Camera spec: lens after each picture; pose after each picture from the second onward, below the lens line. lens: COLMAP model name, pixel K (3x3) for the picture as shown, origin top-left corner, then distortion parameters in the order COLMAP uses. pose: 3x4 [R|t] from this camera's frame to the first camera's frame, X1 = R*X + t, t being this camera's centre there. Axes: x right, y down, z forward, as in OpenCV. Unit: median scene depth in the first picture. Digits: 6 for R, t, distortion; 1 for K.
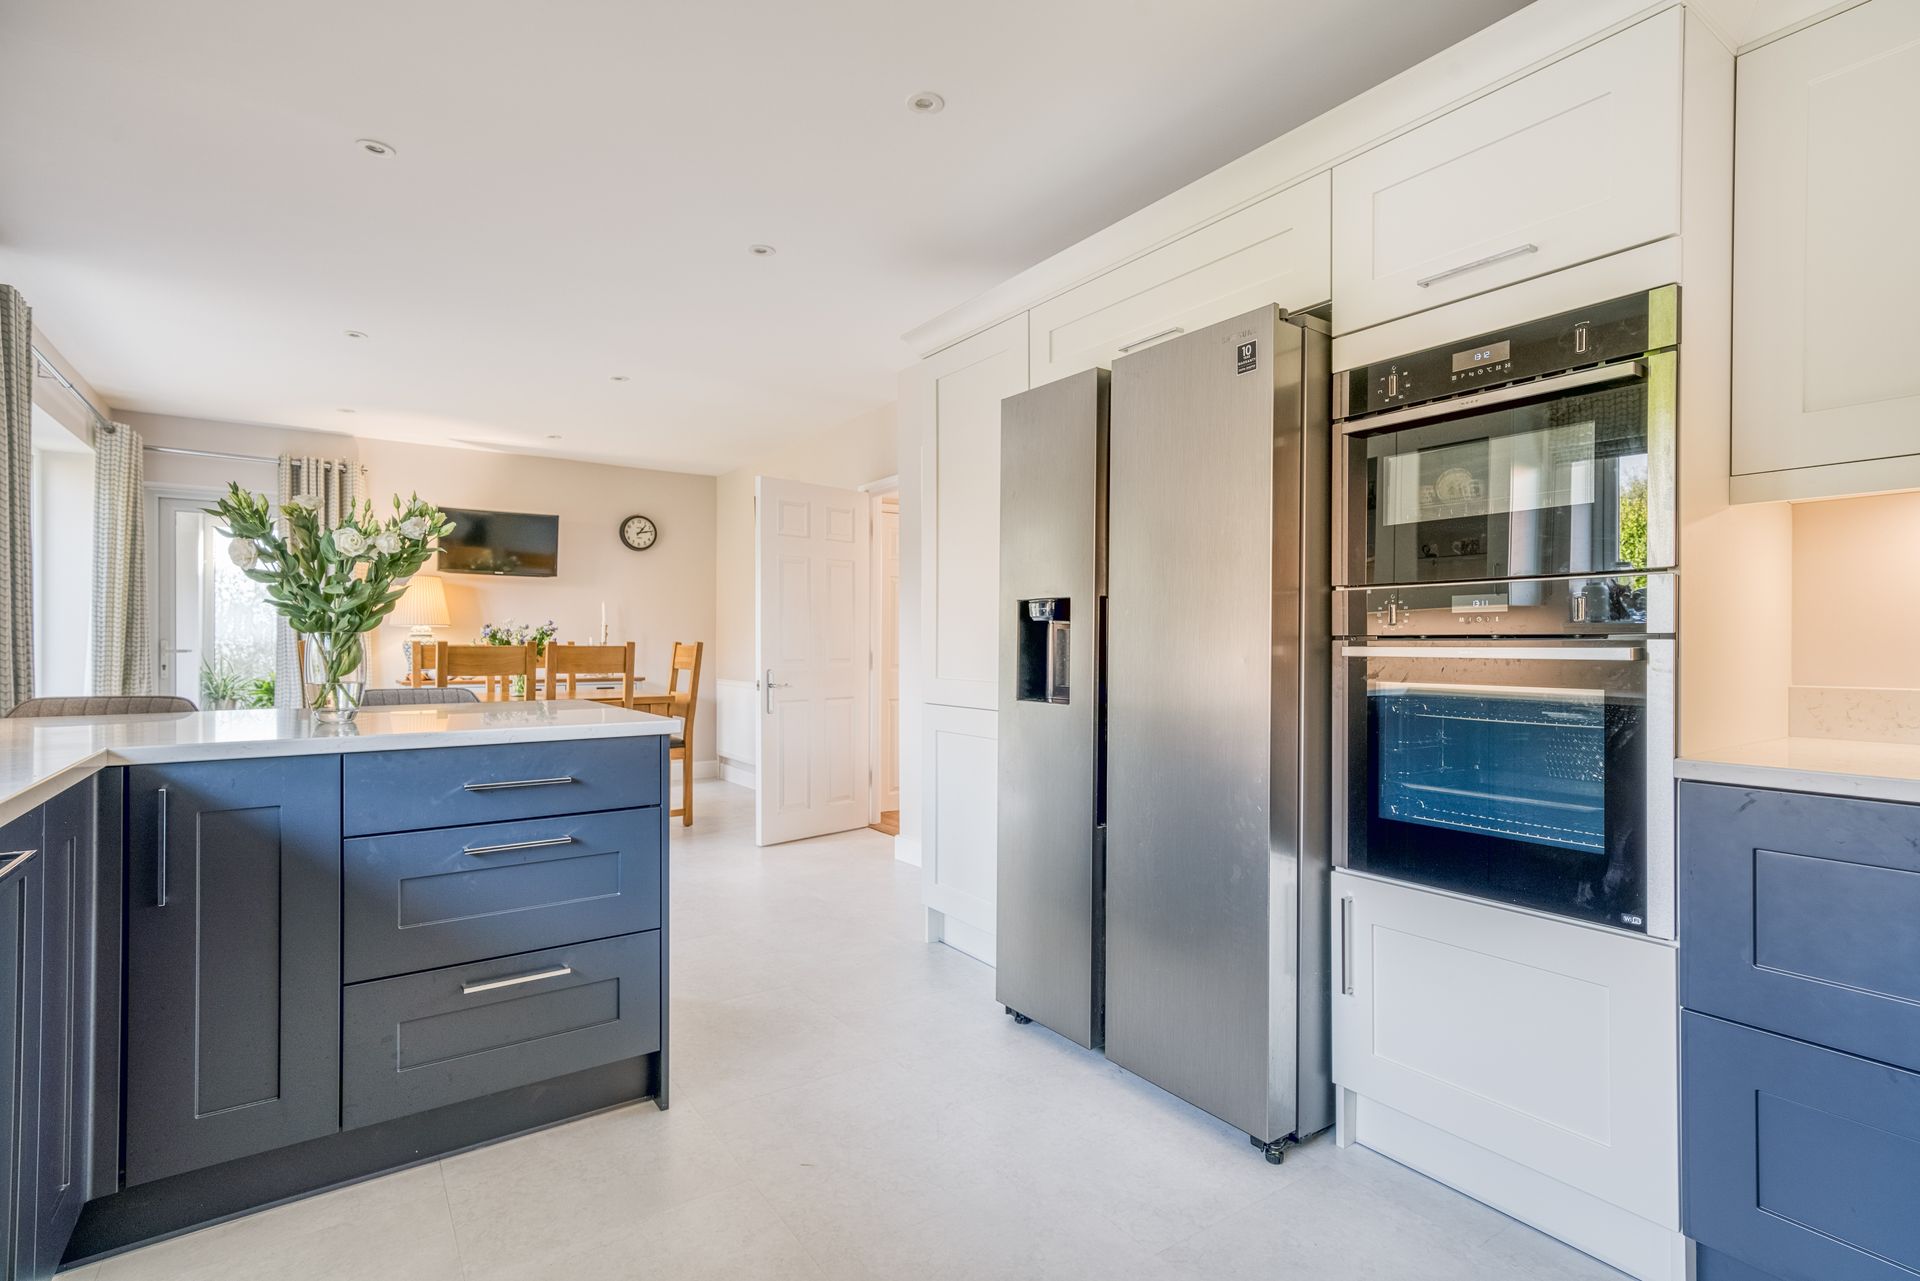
lens RADIAL K [[885.6, 0, 956.3], [0, 885.6, 641.3], [0, 0, 1]] dist [0.001677, 0.002681]
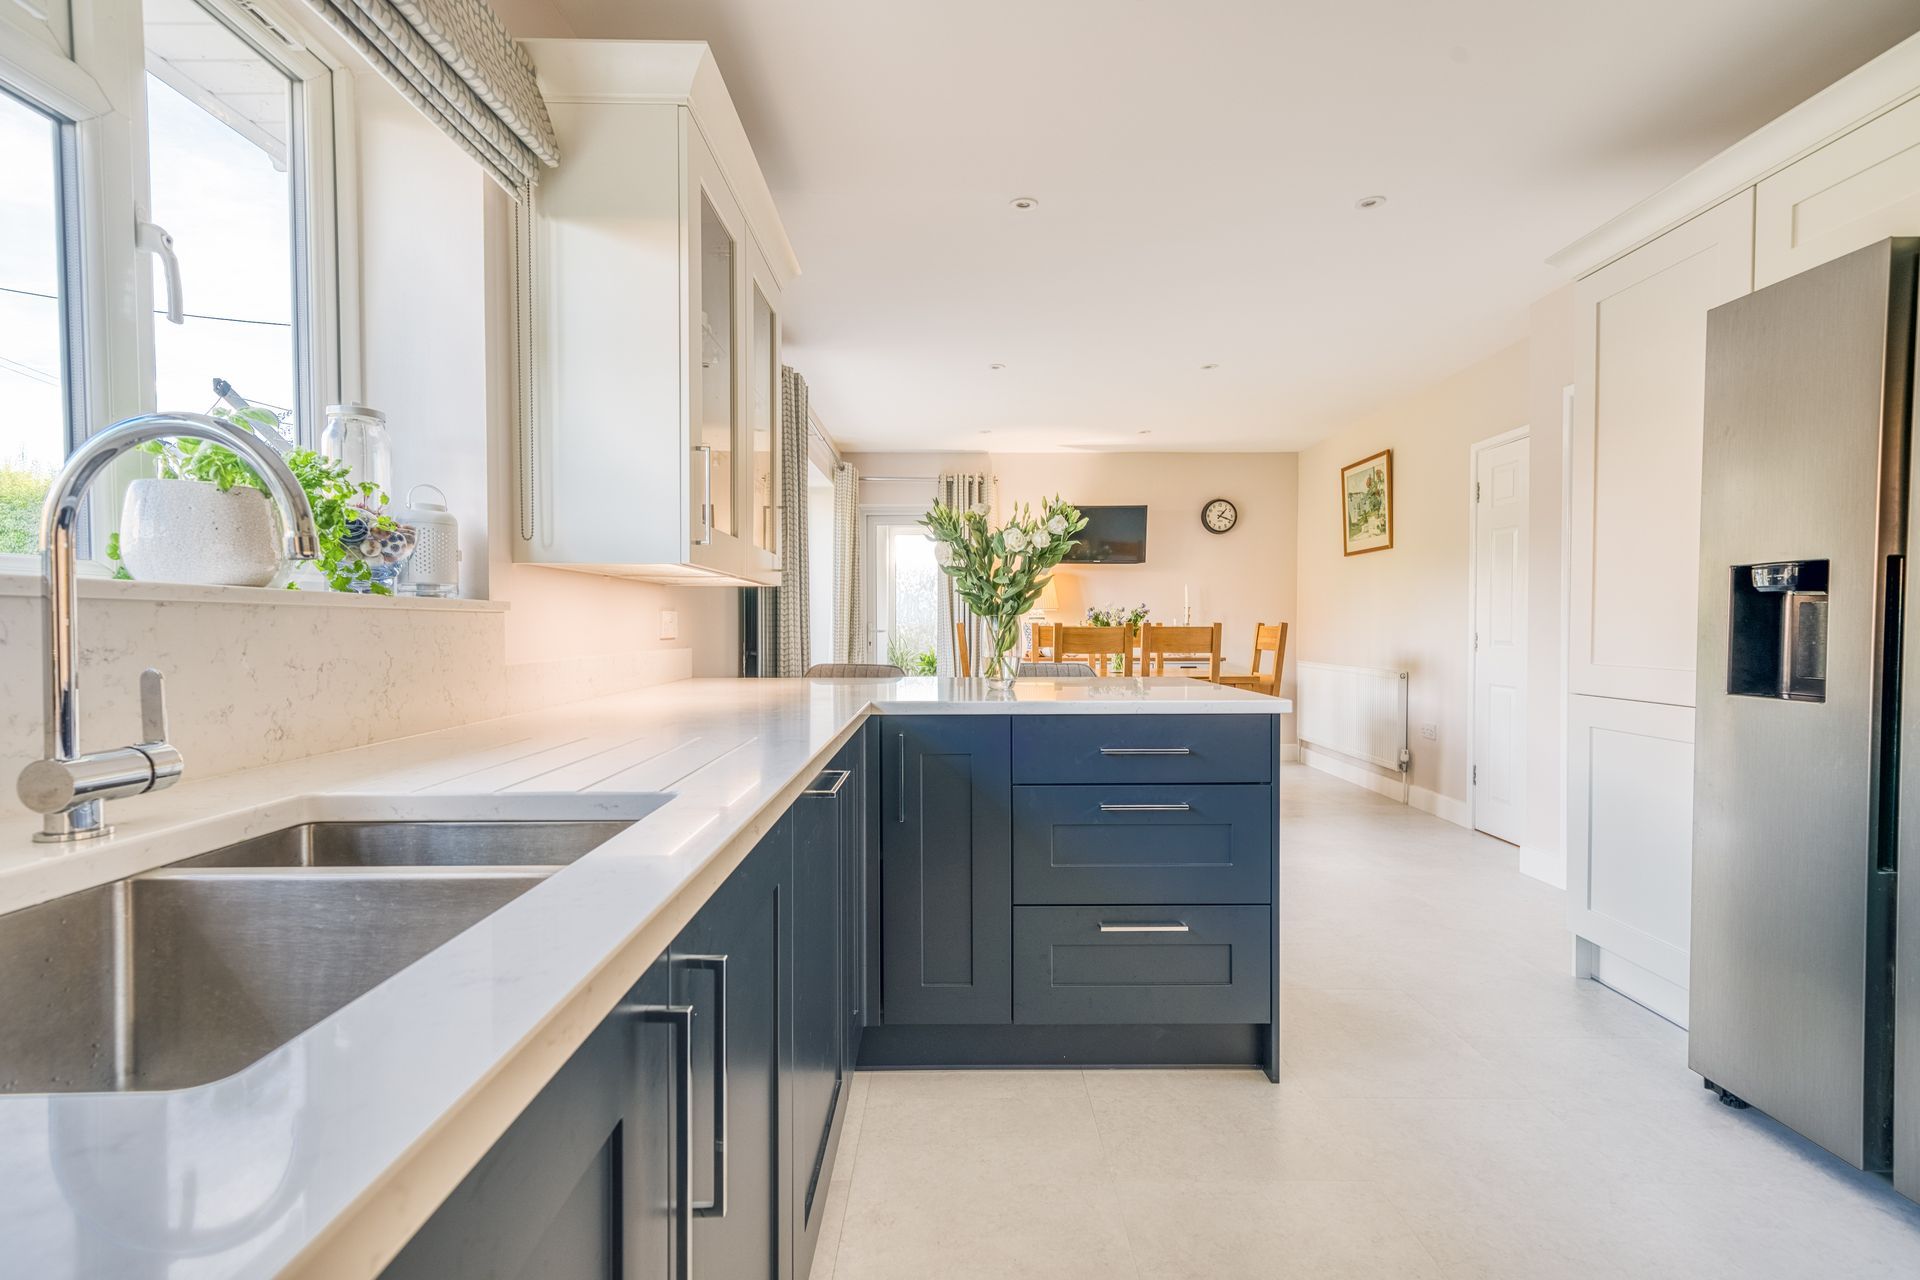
lens RADIAL K [[885.6, 0, 952.4], [0, 885.6, 642.6], [0, 0, 1]] dist [0.001677, 0.002681]
pose [[0.827265, 0.007646, -0.561760, -0.057306], [0.004666, 0.999779, 0.020480, 0.001636], [0.561793, -0.019563, 0.827047, -0.031500]]
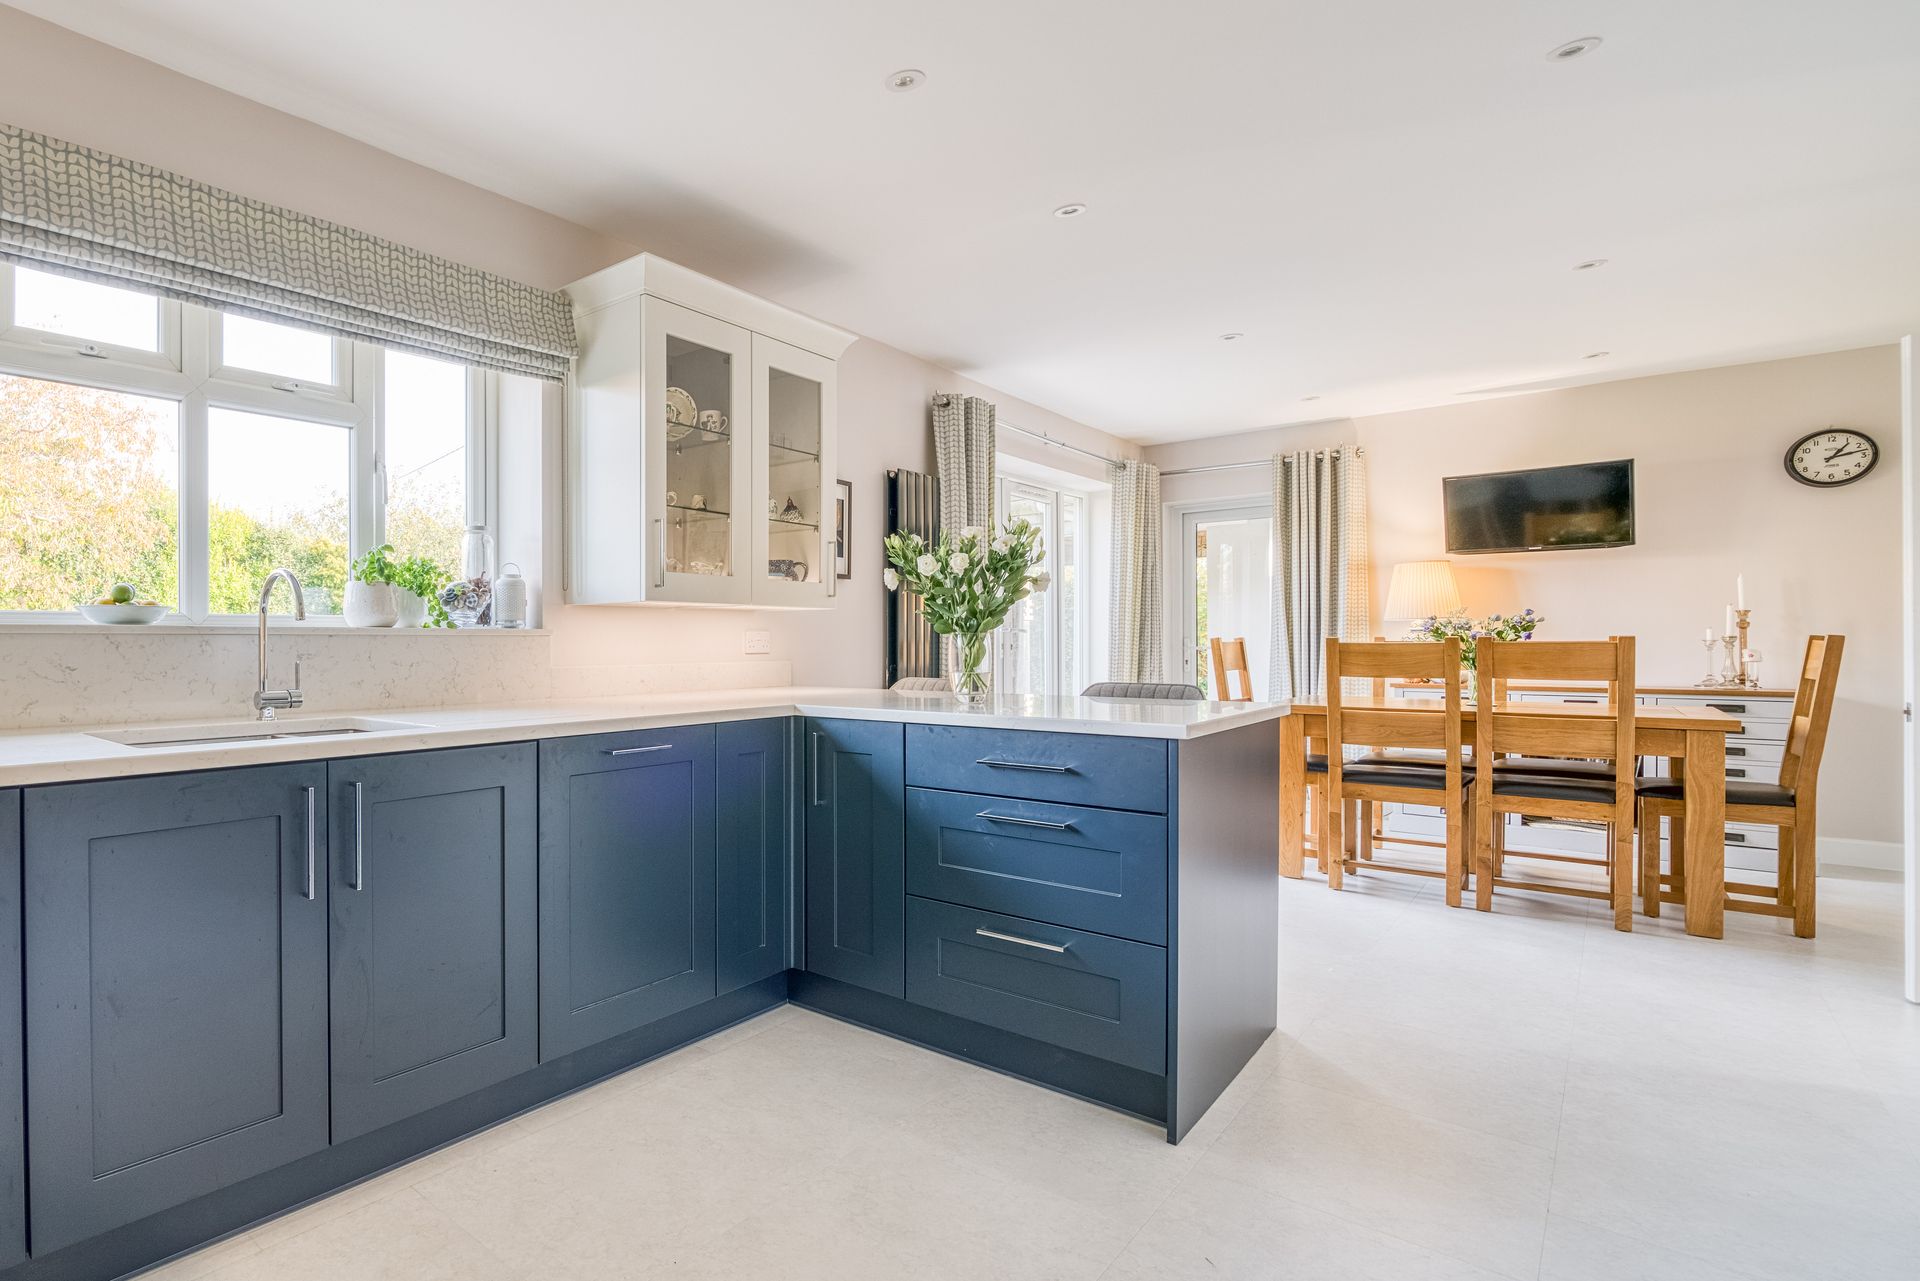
lens RADIAL K [[1361.2, 0, 958.3], [0, 1361.2, 637.0], [0, 0, 1]] dist [-0.024209, -0.000644]
pose [[0.169854, -0.003522, -0.985463, 0.872096], [0.007018, 0.999973, -0.002364, 0.000130], [0.985444, -0.006514, 0.169874, 0.458345]]
